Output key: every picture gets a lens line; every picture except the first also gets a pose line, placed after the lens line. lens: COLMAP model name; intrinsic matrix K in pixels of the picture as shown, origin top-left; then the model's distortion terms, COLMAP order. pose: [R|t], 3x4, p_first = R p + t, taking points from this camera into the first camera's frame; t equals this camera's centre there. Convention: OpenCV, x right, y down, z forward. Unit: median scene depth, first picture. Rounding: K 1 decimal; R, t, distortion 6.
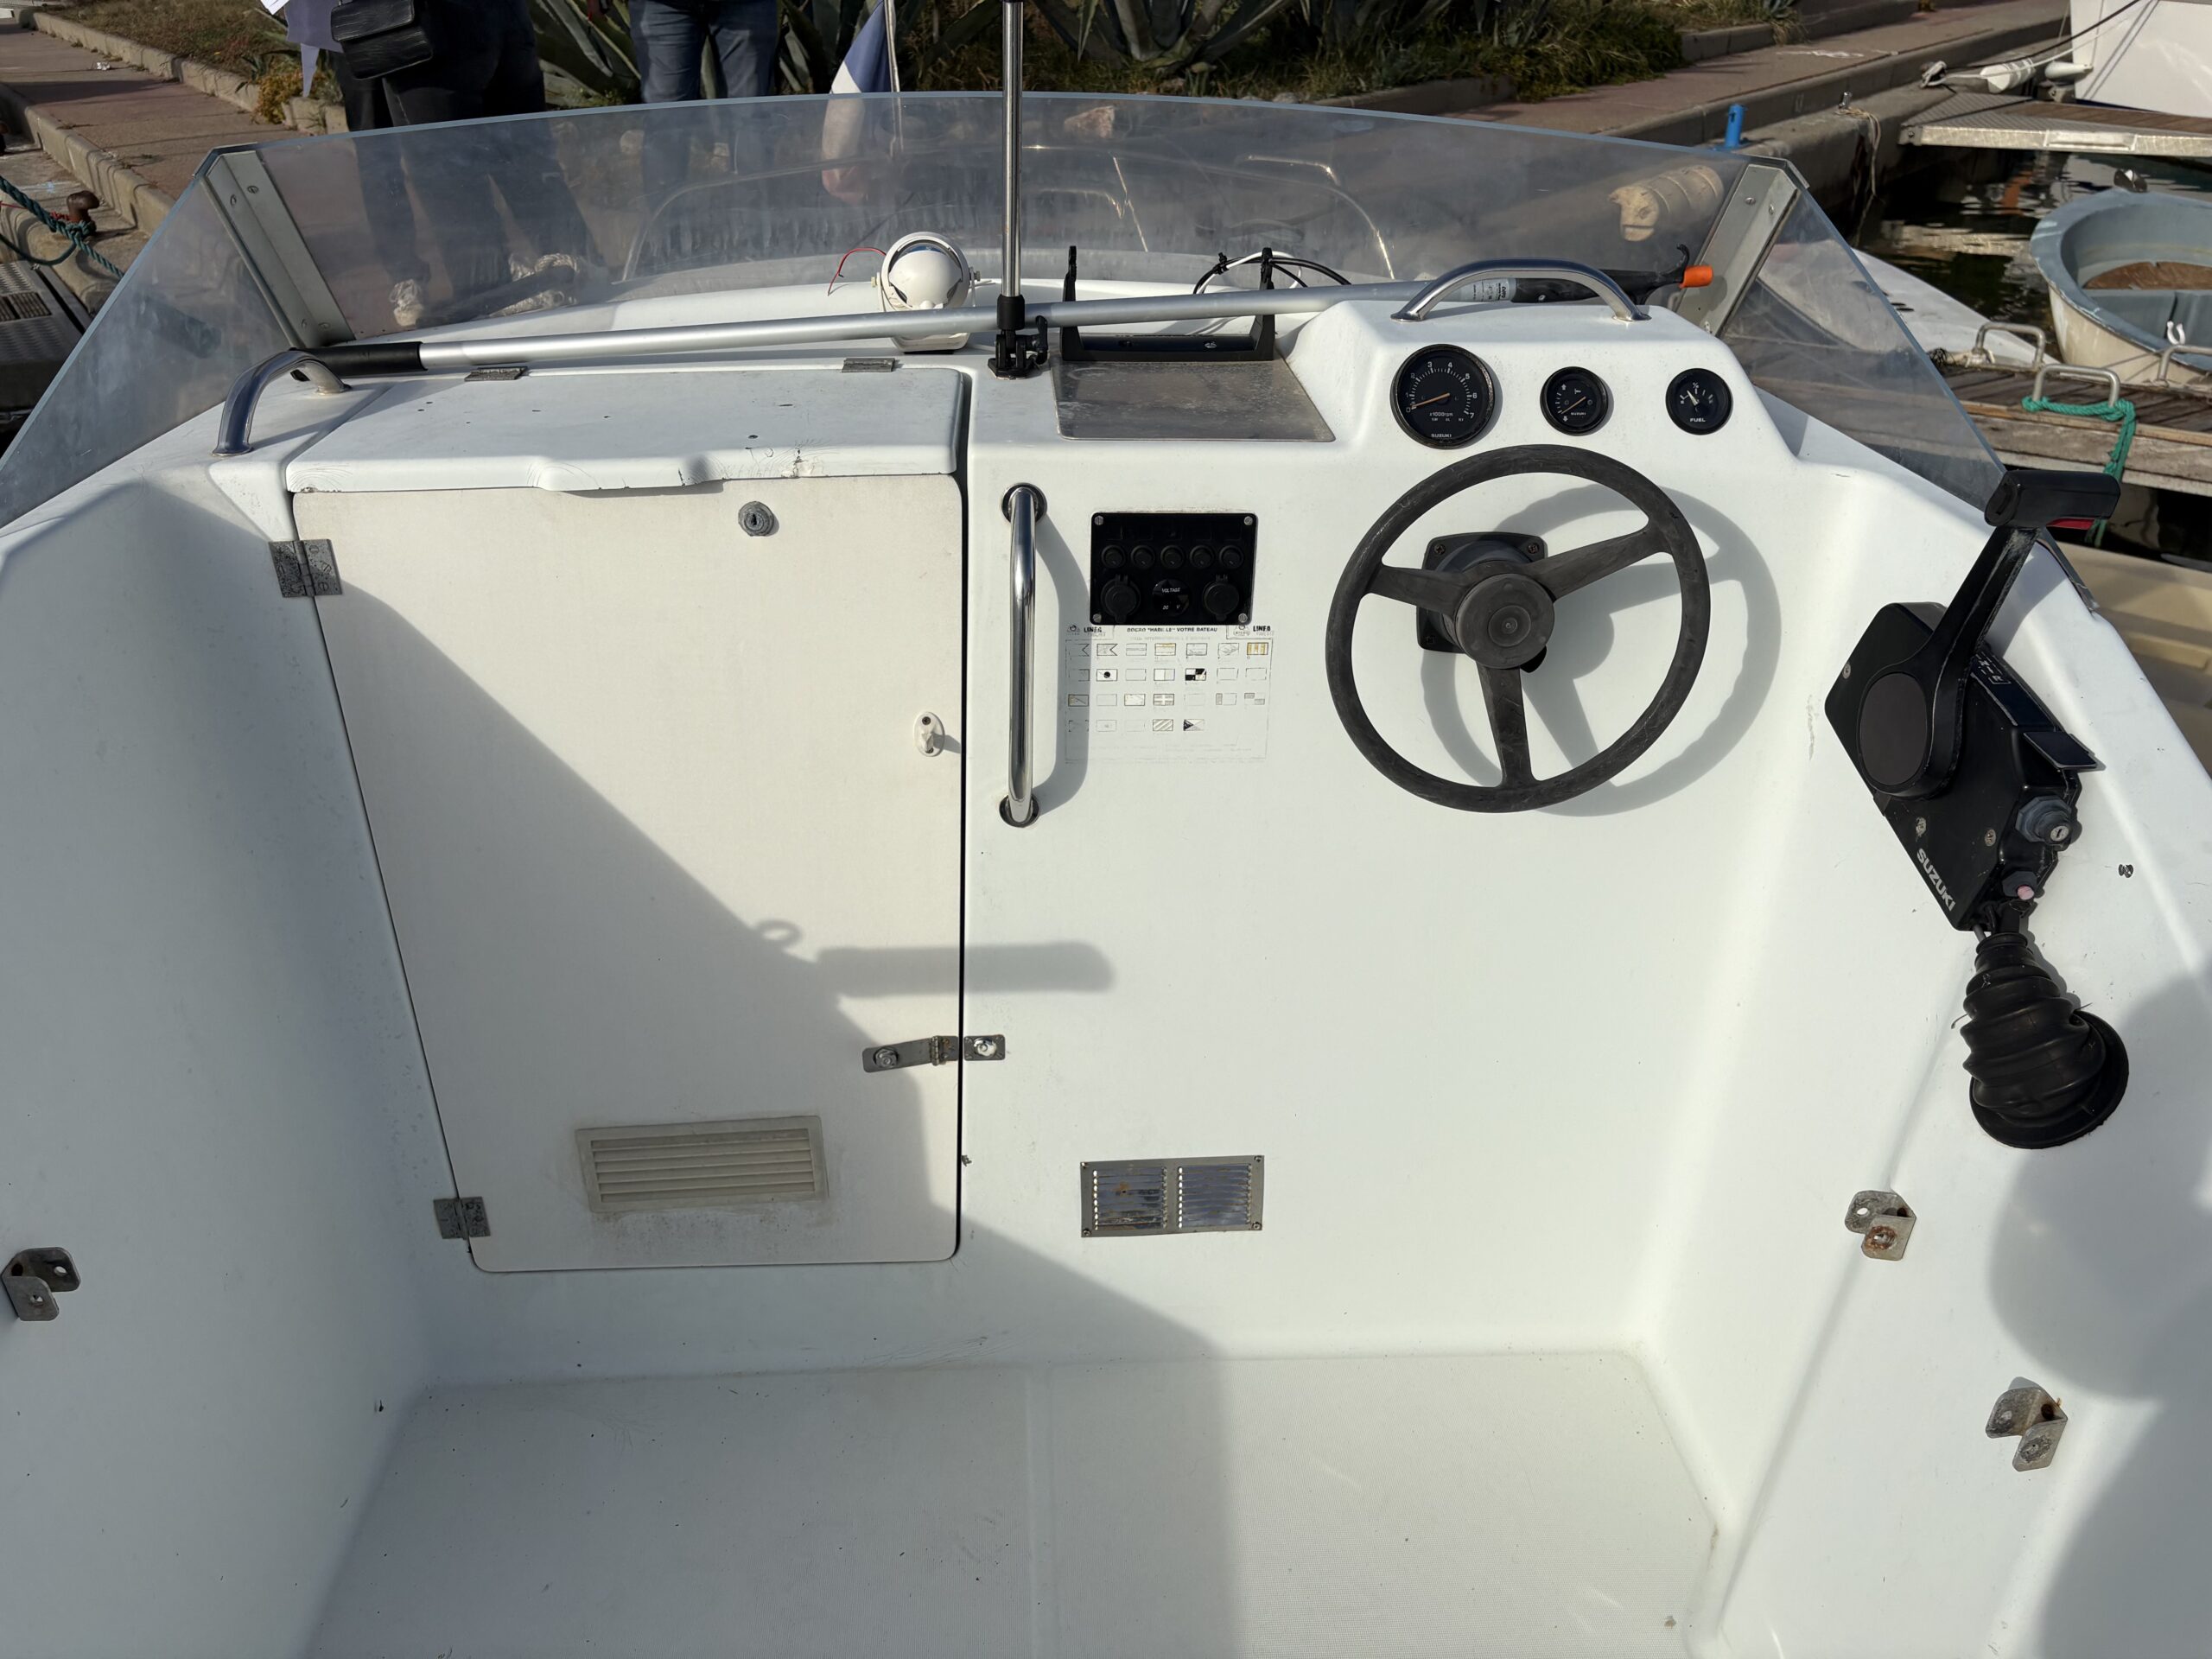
lens RADIAL K [[1619.9, 0, 1148.5], [0, 1619.9, 821.6], [0, 0, 1]] dist [0.113719, -0.117382]
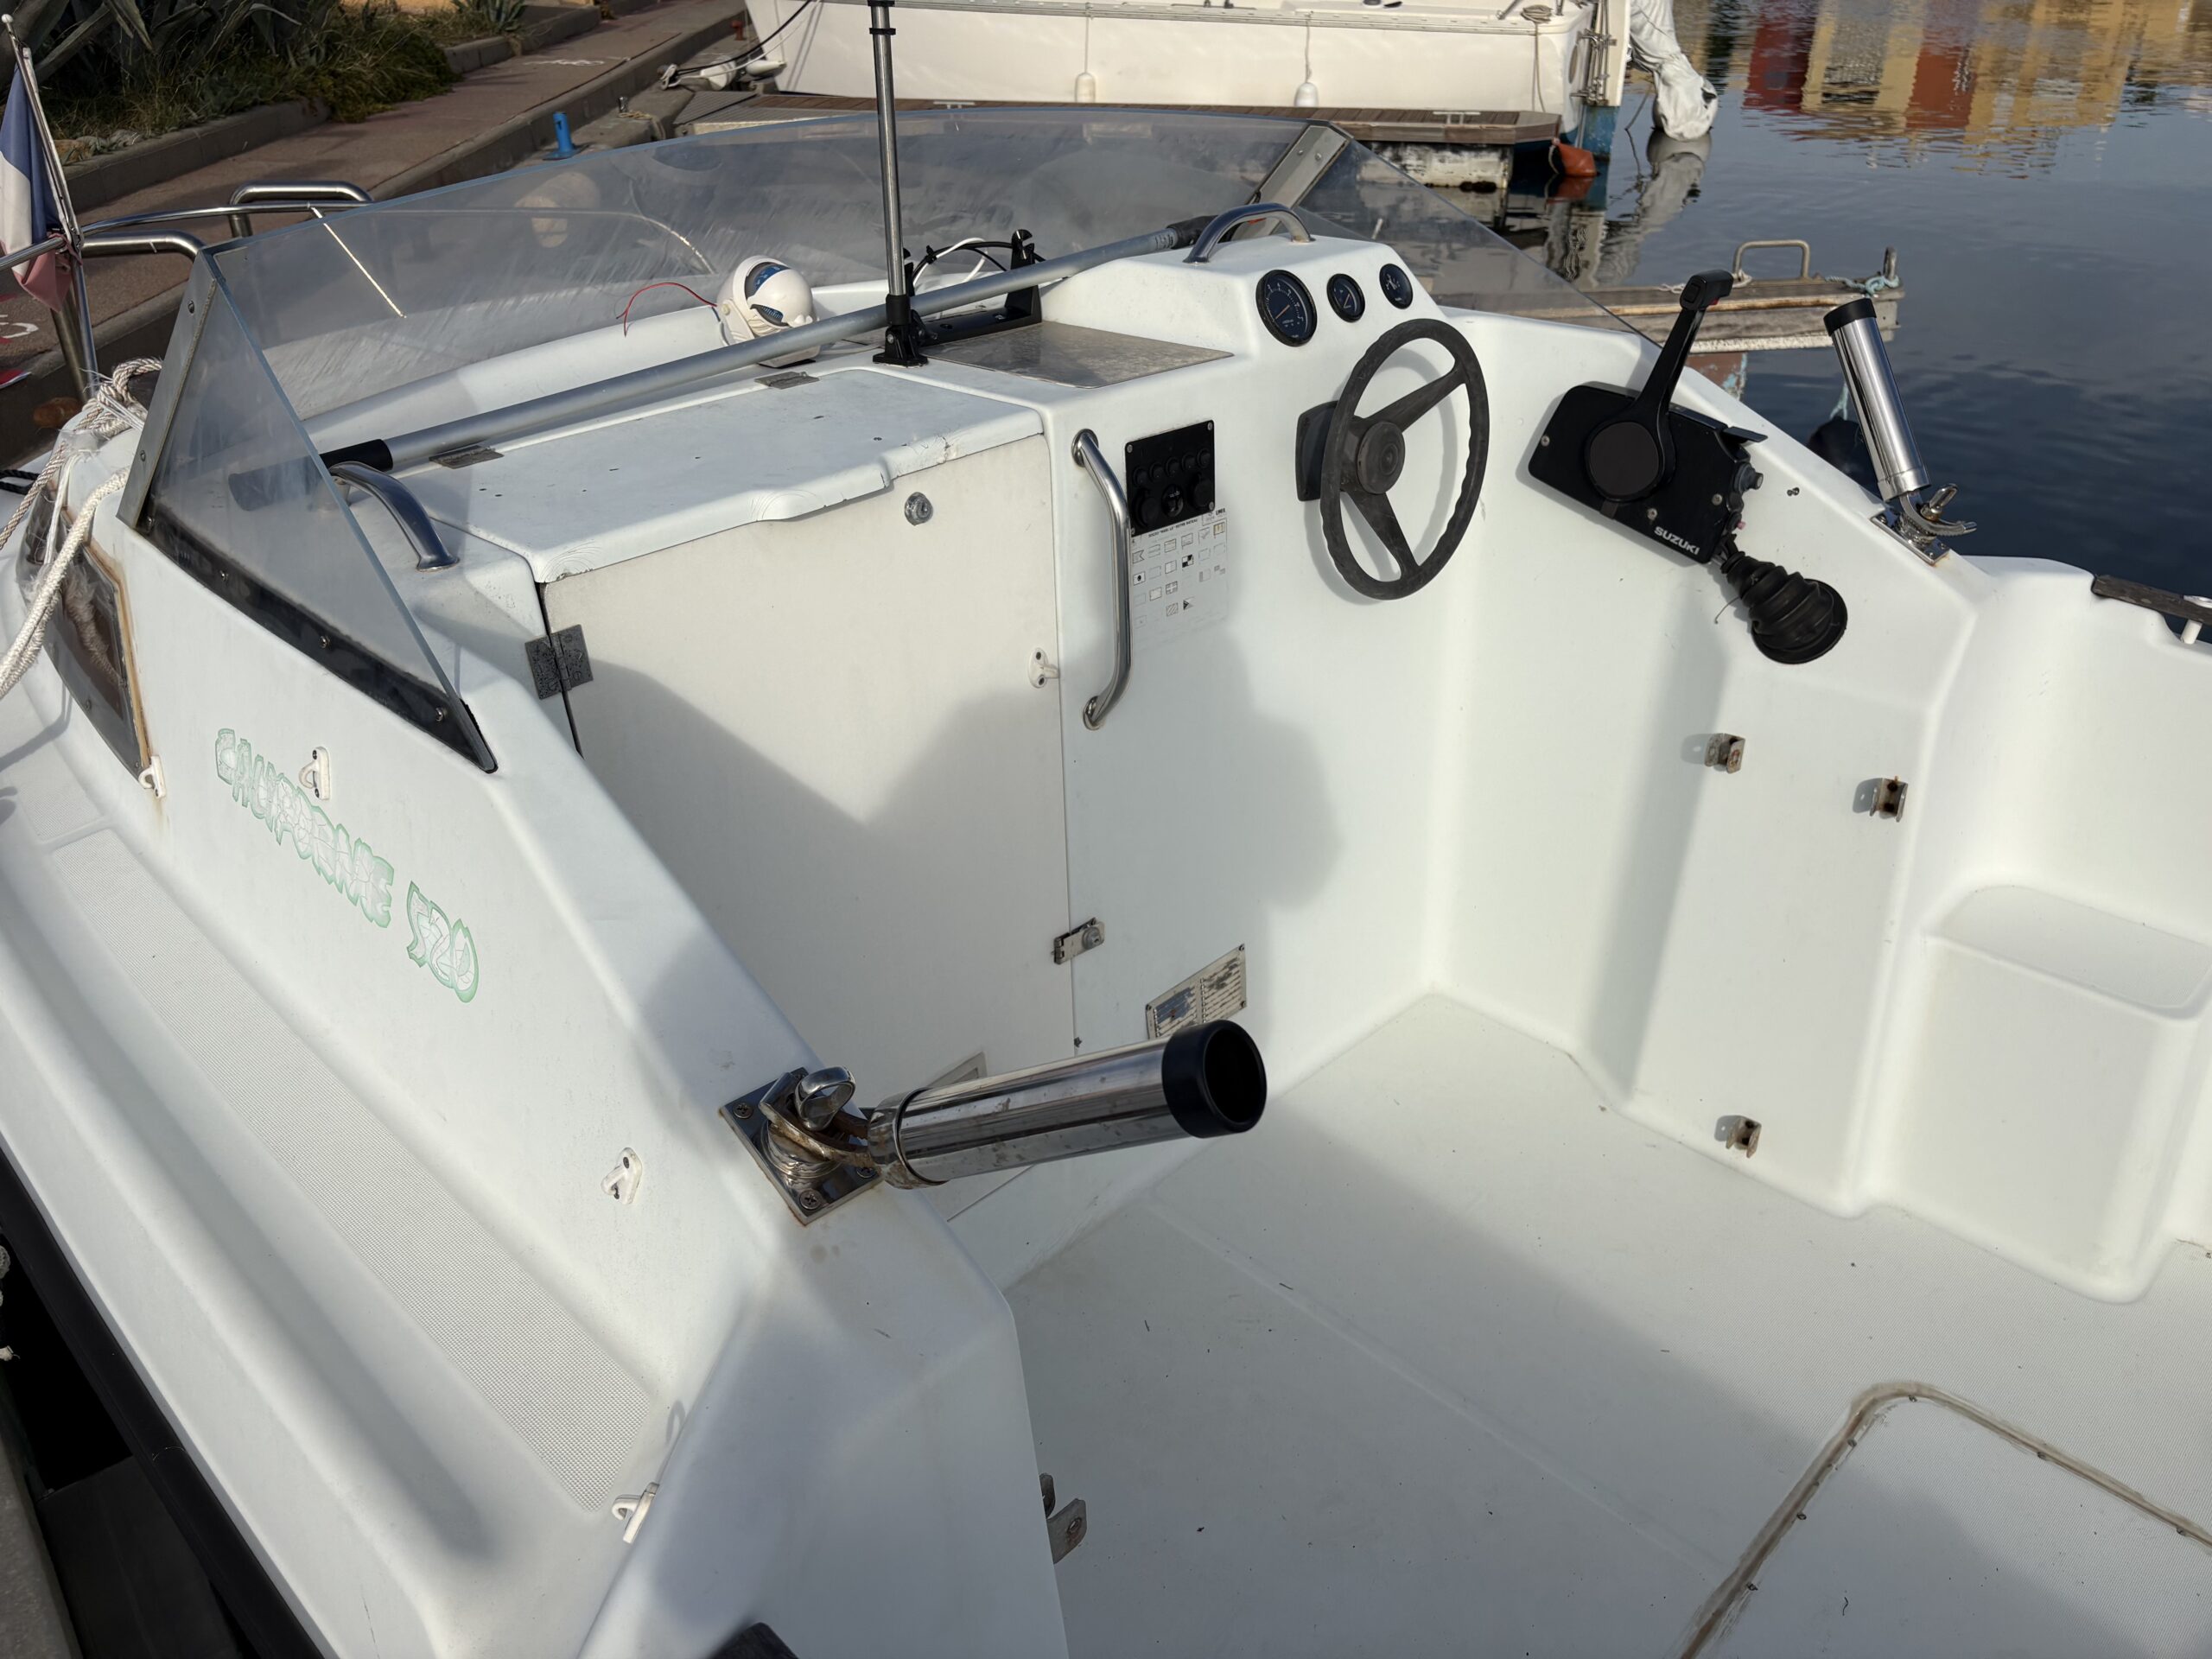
lens RADIAL K [[1693.5, 0, 1128.8], [0, 1693.5, 827.9], [0, 0, 1]] dist [0.047529, -0.005026]
pose [[0.719938, -0.334298, 0.608222, -0.850460], [0.343121, 0.933203, 0.106774, -0.054255], [-0.603289, 0.131823, 0.786553, 0.042879]]
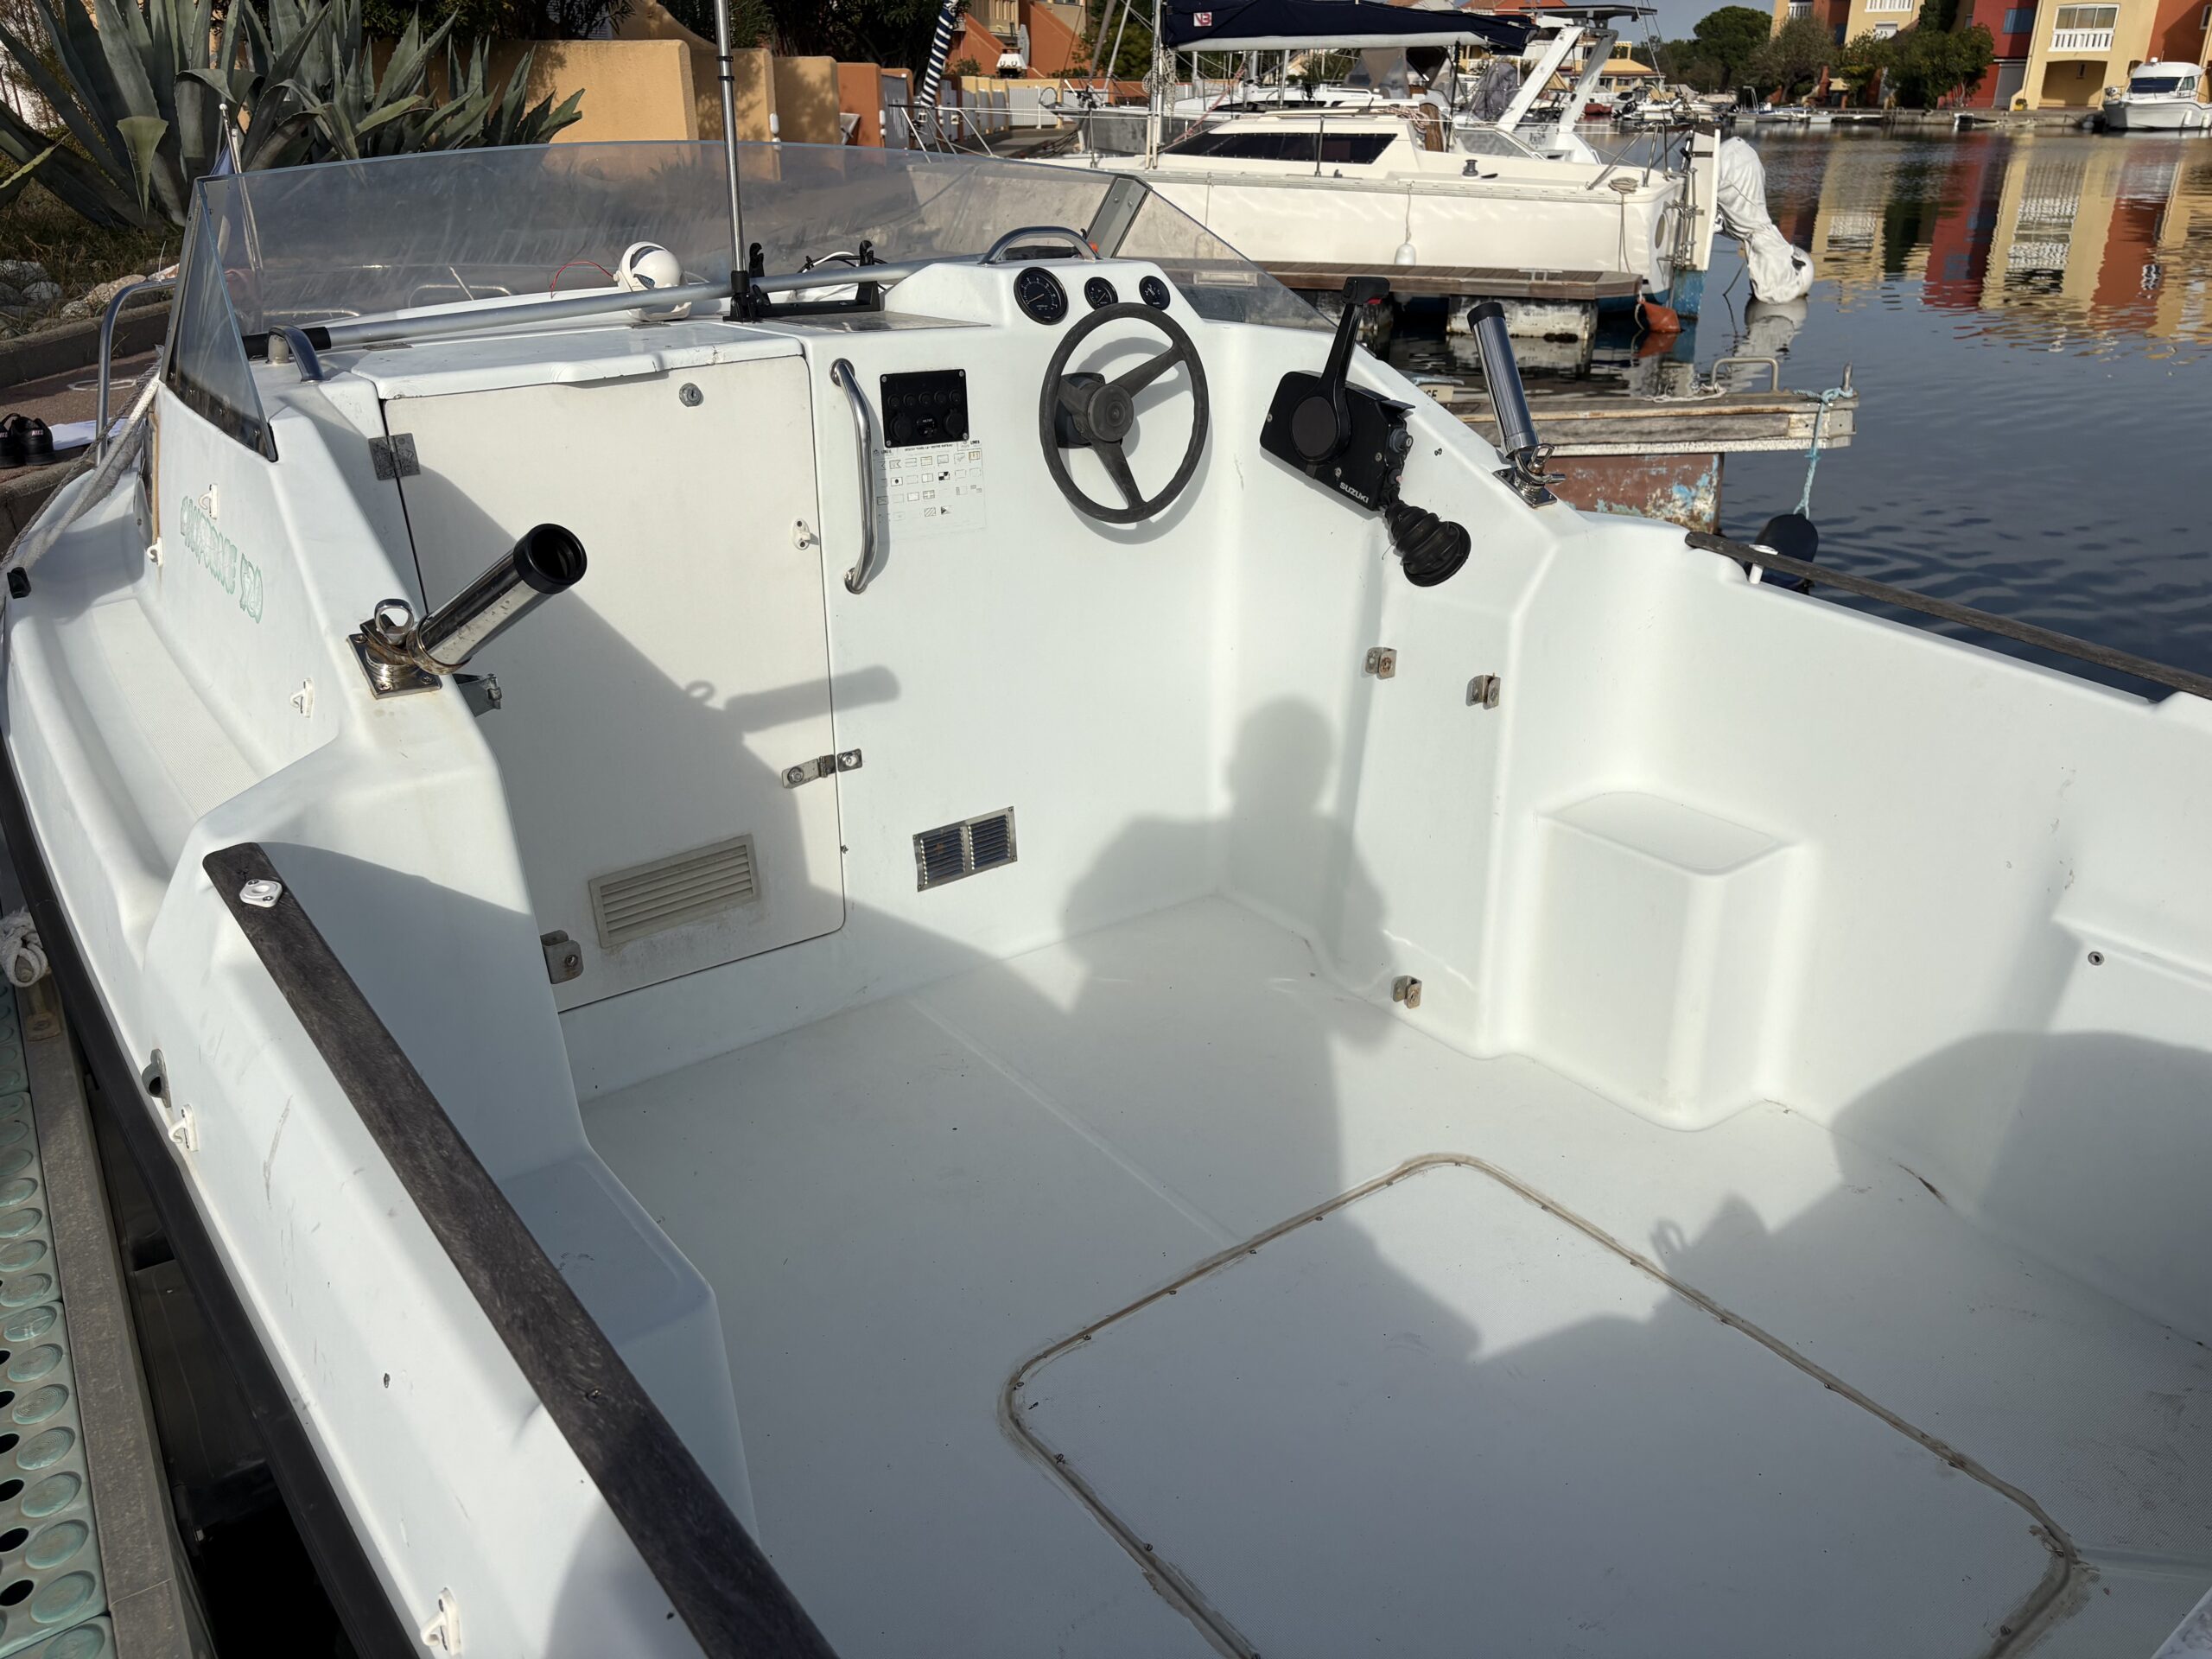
lens RADIAL K [[1665.3, 0, 1106.0], [0, 1665.3, 829.5], [0, 0, 1]] dist [0.056348, -0.002972]
pose [[0.815863, -0.224743, 0.532783, -0.799512], [0.281701, 0.959128, -0.026787, 0.334844], [-0.504987, 0.171940, 0.845828, -0.423537]]
